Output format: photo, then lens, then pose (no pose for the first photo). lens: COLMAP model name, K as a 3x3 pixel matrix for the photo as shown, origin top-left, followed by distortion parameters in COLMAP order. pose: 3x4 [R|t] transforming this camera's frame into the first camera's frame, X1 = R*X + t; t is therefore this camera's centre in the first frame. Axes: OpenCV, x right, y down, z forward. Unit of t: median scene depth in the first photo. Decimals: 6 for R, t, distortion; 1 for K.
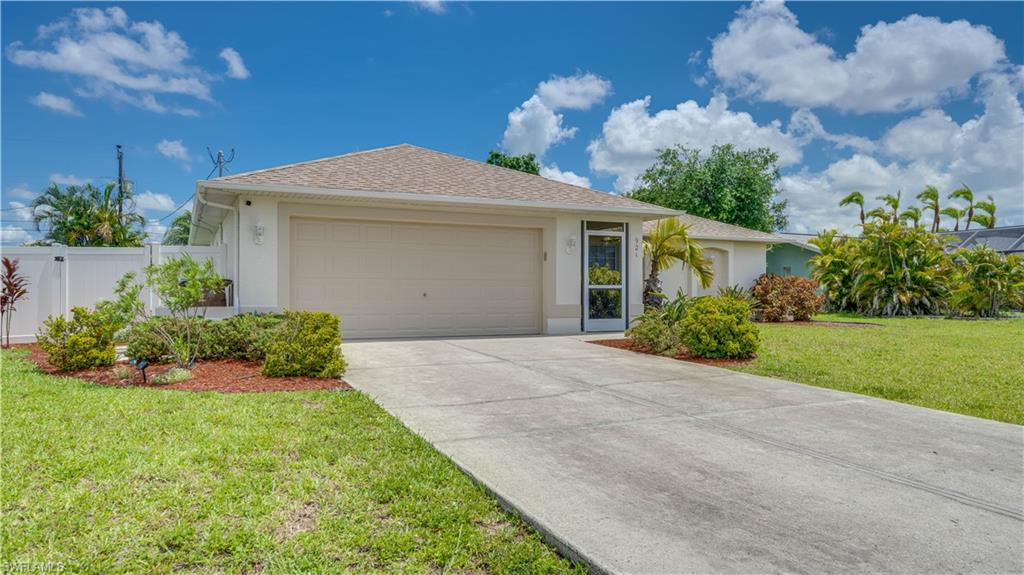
lens RADIAL K [[680.1, 0, 512.0], [0, 680.1, 287.5], [0, 0, 1]] dist [0.000291, -0.000064]
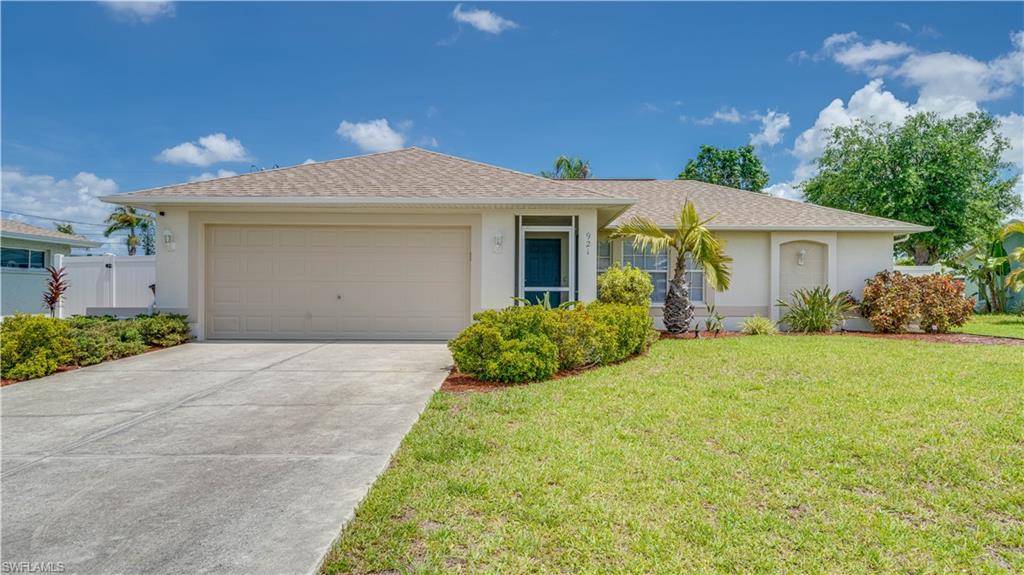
lens RADIAL K [[647.1, 0, 512.0], [0, 647.1, 287.5], [0, 0, 1]] dist [0.002957, 0.001449]
pose [[0.913392, 0.000349, -0.407080, 0.445550], [0.000037, 1.000000, 0.000940, -0.003754], [0.407080, -0.000874, 0.913392, 0.212646]]
